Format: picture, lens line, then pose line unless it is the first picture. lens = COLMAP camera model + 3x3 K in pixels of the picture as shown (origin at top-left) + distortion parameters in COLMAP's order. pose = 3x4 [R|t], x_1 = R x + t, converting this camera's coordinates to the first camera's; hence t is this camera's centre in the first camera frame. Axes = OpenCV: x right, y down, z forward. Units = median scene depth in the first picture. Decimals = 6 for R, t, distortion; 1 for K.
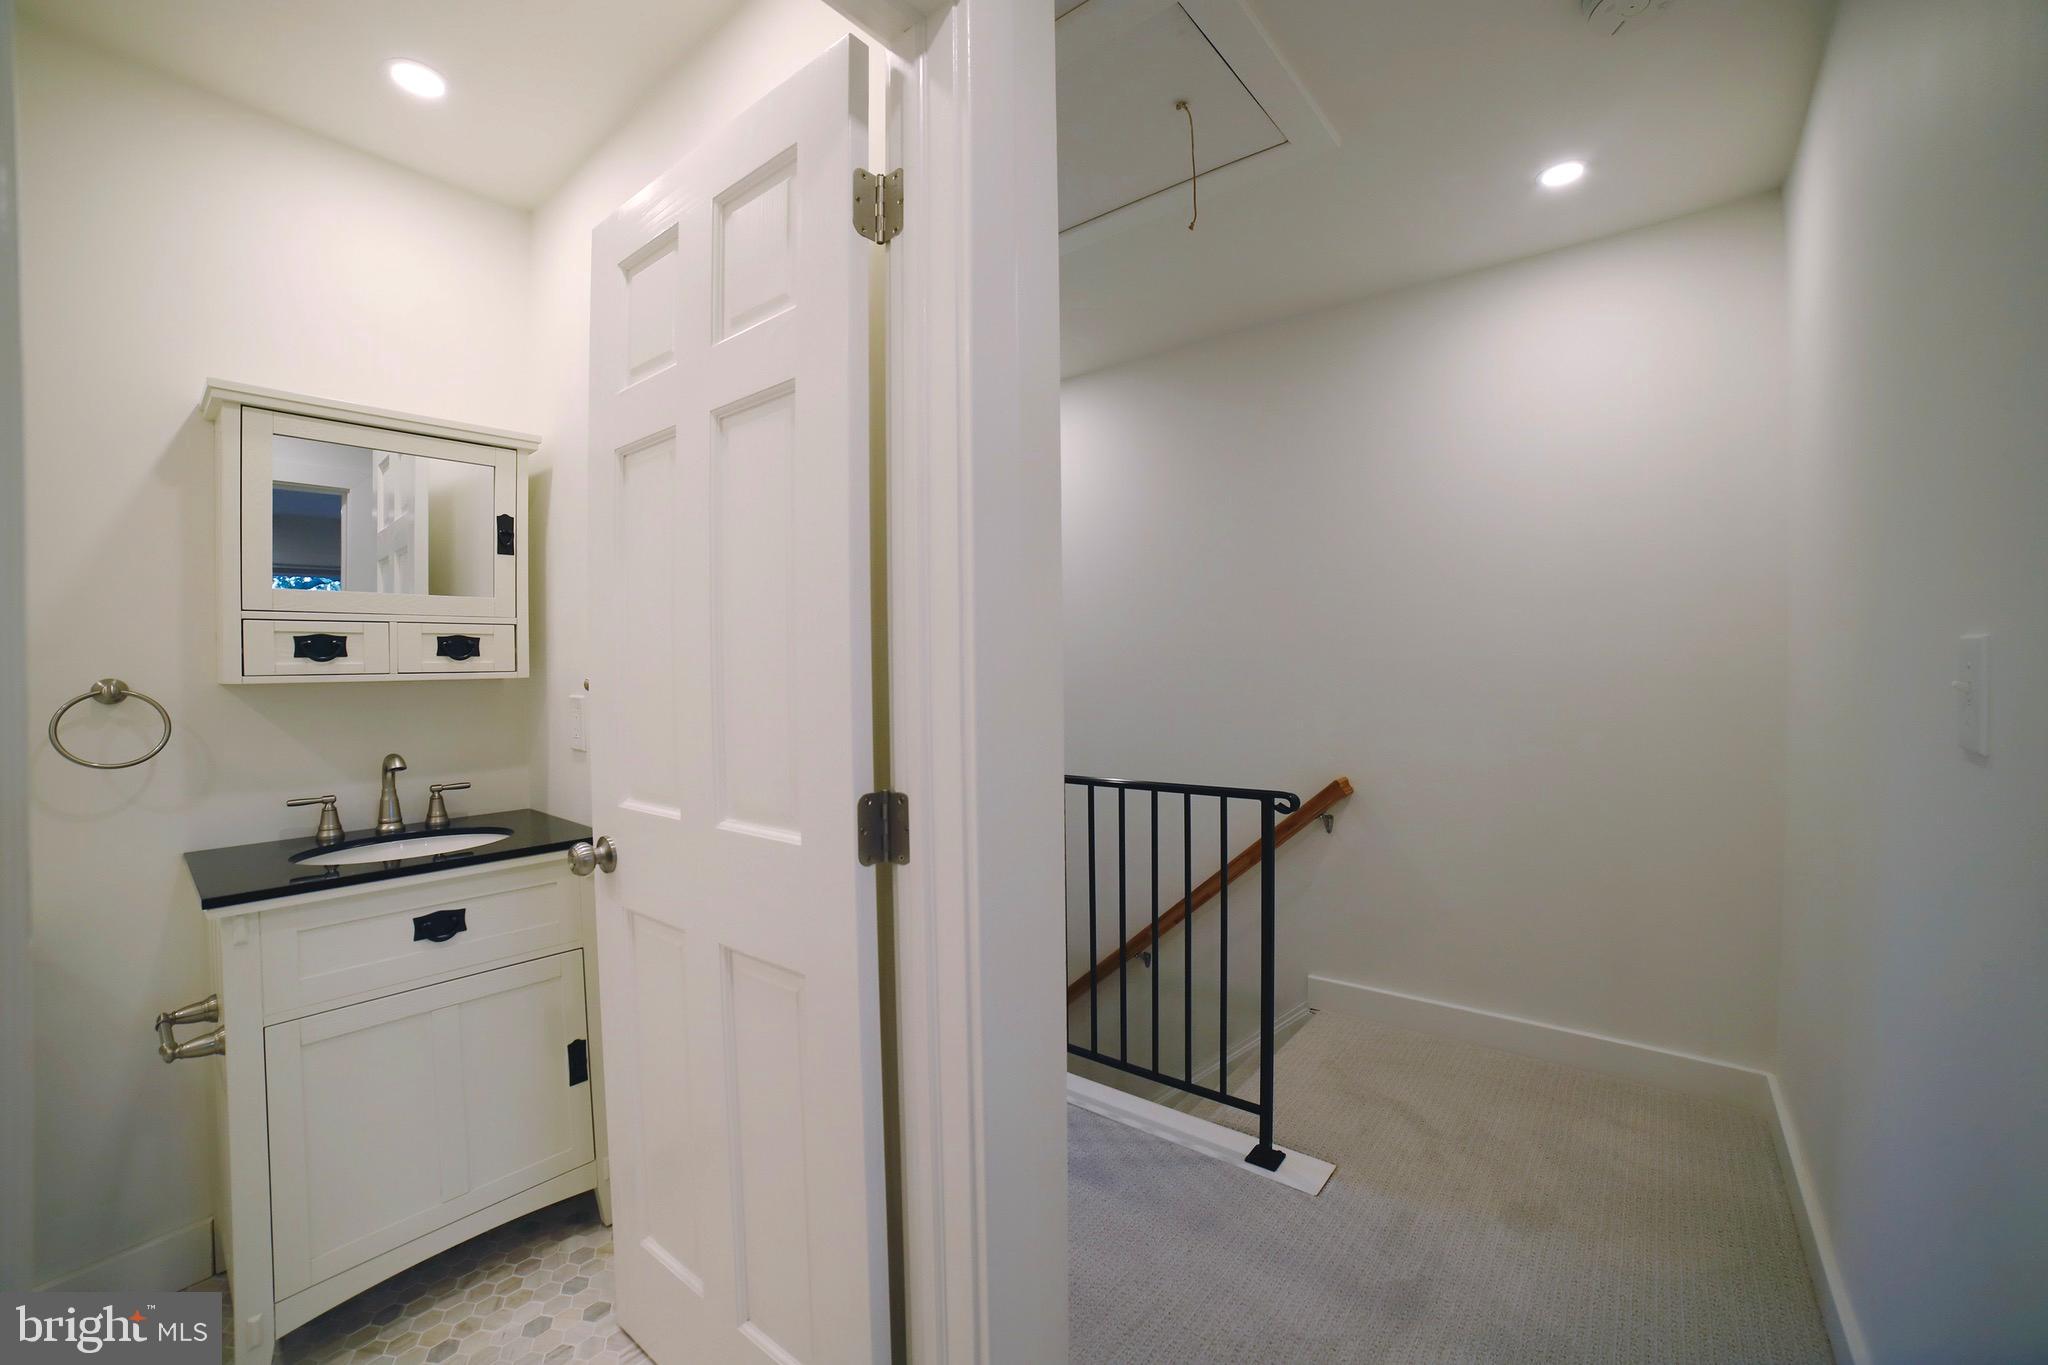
lens RADIAL K [[817.7, 0, 1023.1], [0, 817.7, 668.4], [0, 0, 1]] dist [-0.104251, 0.034279]
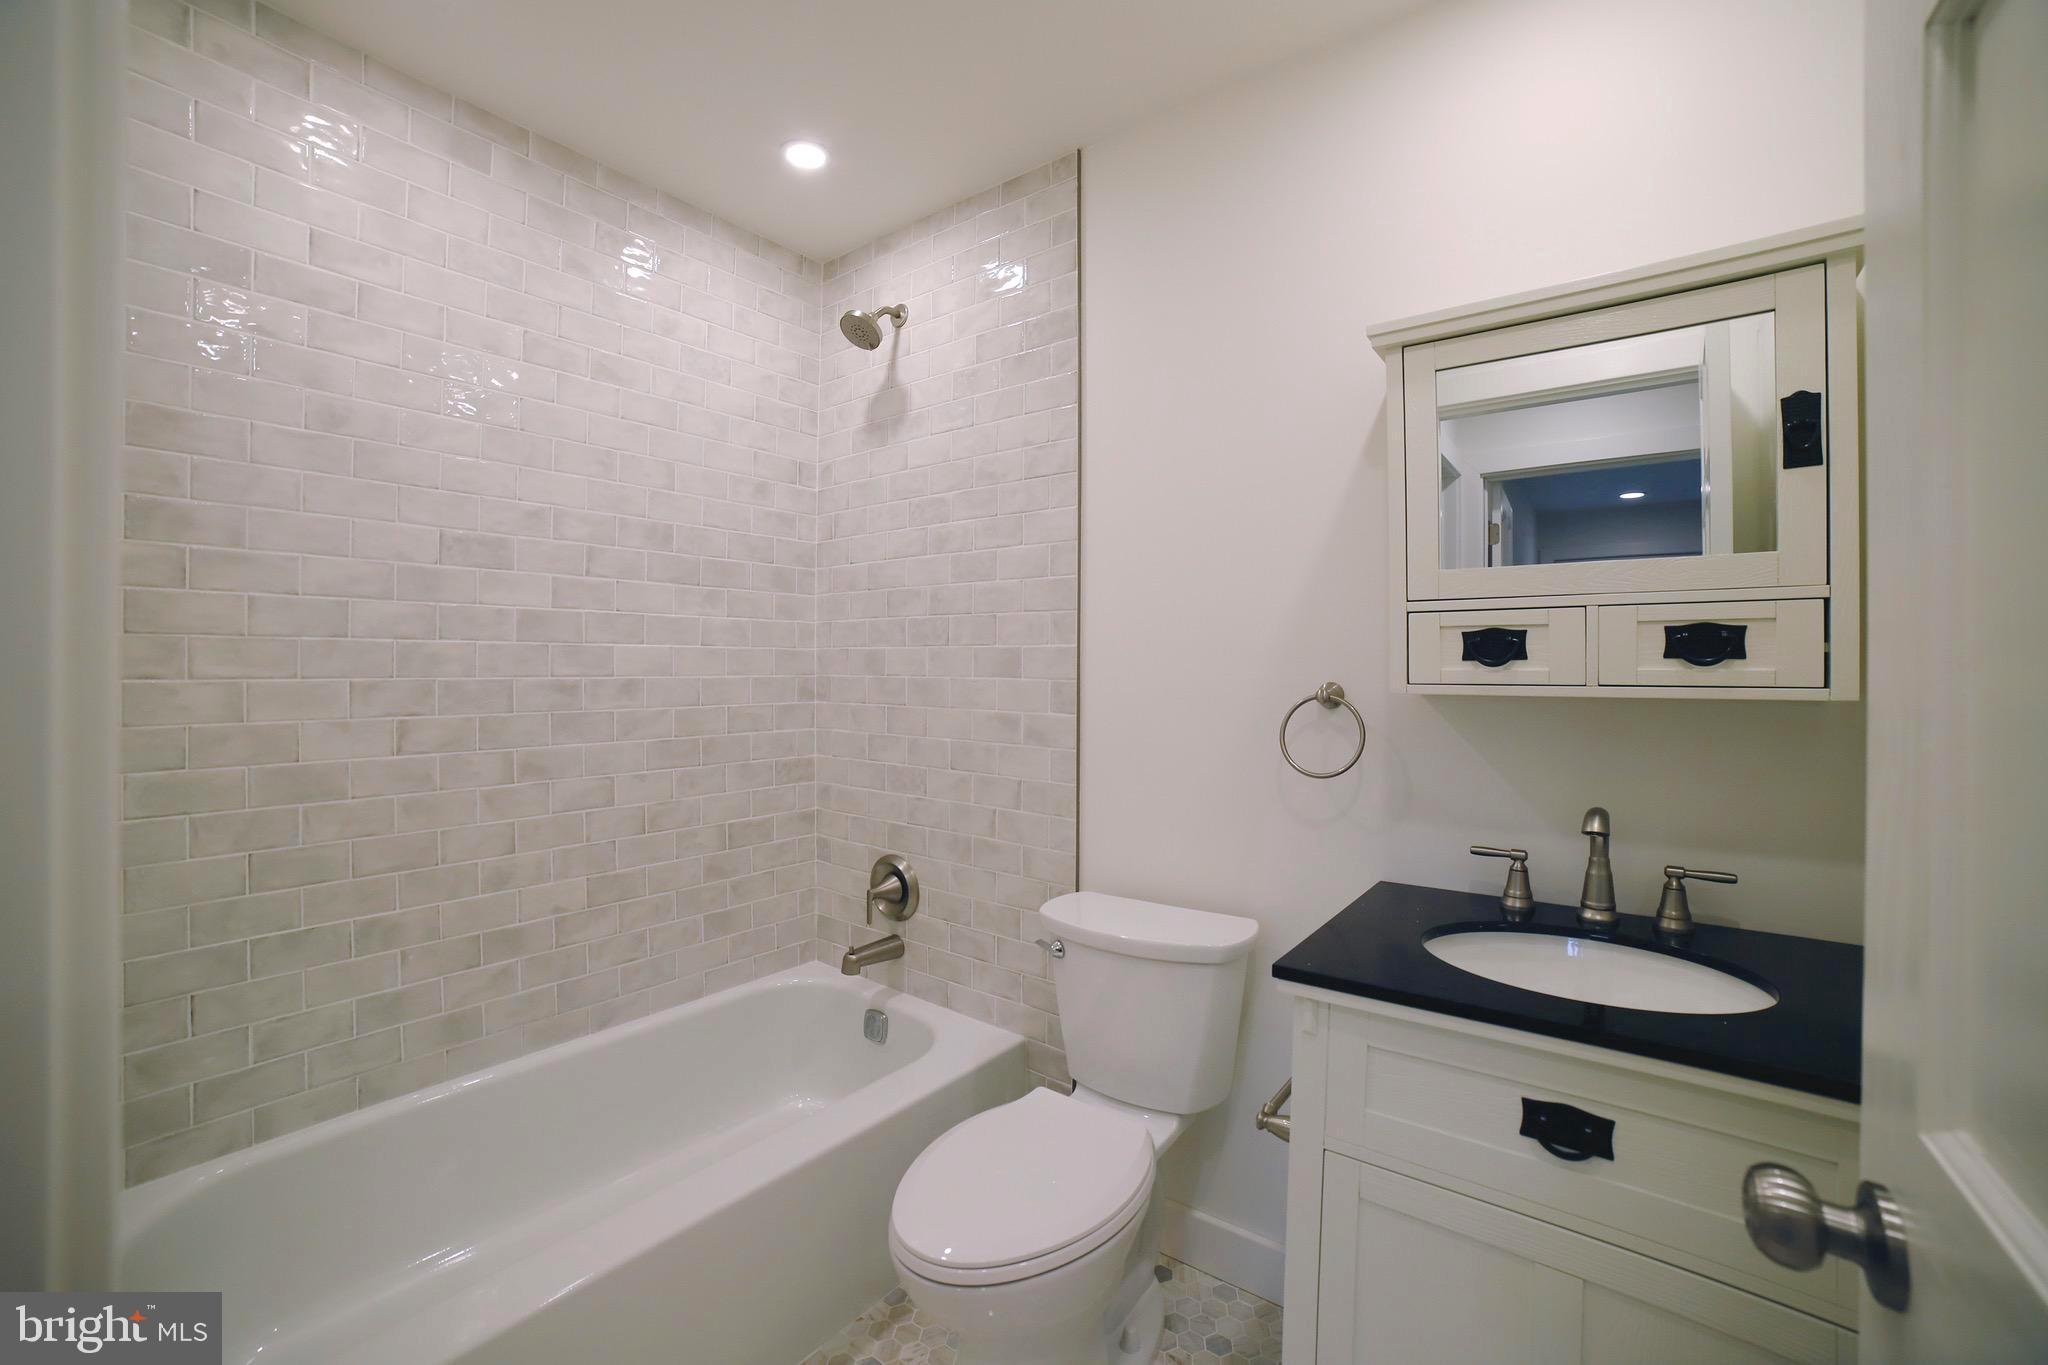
lens RADIAL K [[817.7, 0, 1023.1], [0, 817.7, 668.4], [0, 0, 1]] dist [-0.104251, 0.034279]
pose [[0.035678, 0.011233, -0.999300, -0.179701], [-0.011643, 0.999874, 0.010824, -0.009157], [0.999295, 0.011249, 0.035805, 0.495837]]
